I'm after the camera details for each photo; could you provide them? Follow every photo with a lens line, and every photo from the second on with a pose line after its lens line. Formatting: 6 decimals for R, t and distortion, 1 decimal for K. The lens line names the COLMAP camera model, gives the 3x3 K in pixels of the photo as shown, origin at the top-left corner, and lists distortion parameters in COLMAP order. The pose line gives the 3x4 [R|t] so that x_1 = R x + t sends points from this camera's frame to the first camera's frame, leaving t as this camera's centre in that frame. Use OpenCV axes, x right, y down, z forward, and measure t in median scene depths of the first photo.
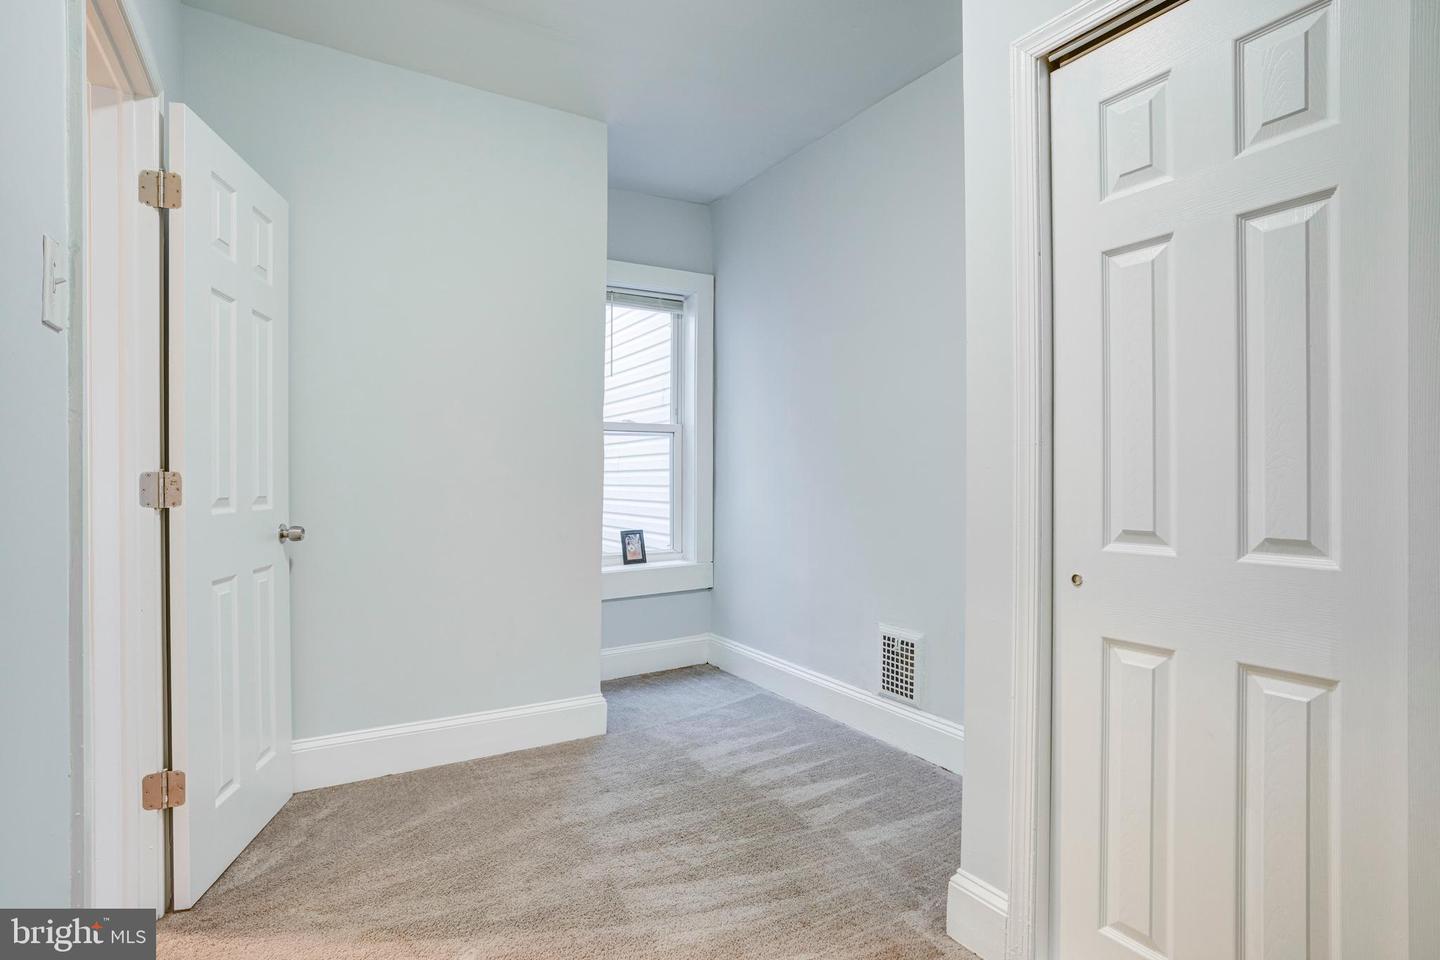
lens RADIAL K [[718.7, 0, 723.3], [0, 718.7, 484.6], [0, 0, 1]] dist [-0.038538, 0.025571]
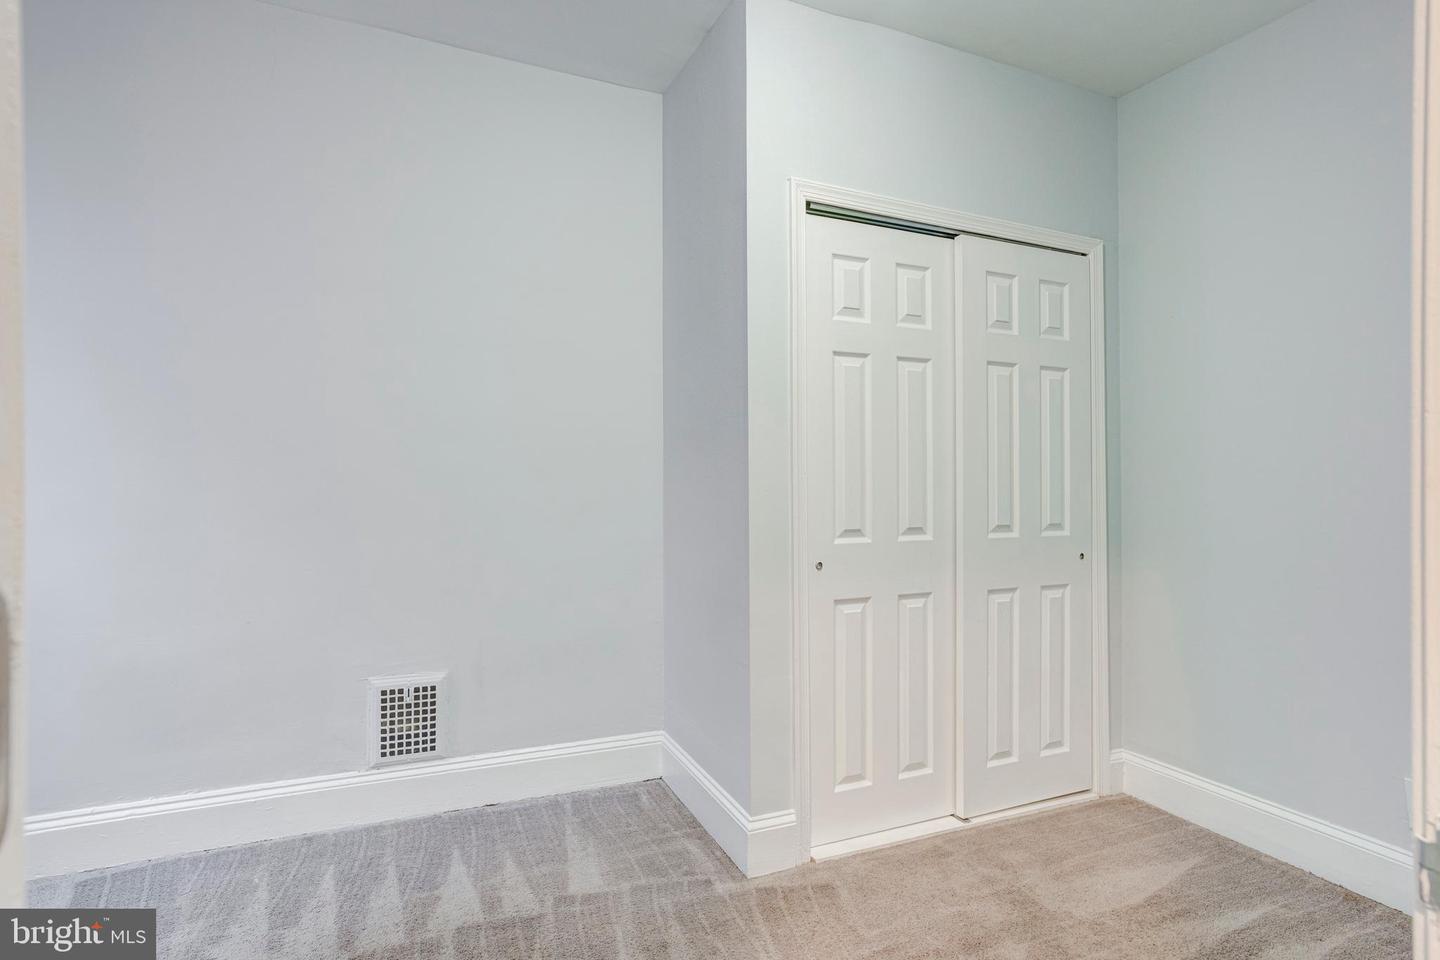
lens RADIAL K [[718.7, 0, 723.3], [0, 718.7, 484.6], [0, 0, 1]] dist [-0.038538, 0.025571]
pose [[0.134816, 0.003752, 0.990864, -0.543042], [0.005537, 0.999974, -0.004540, -0.015937], [-0.990855, 0.006098, 0.134791, 0.534968]]
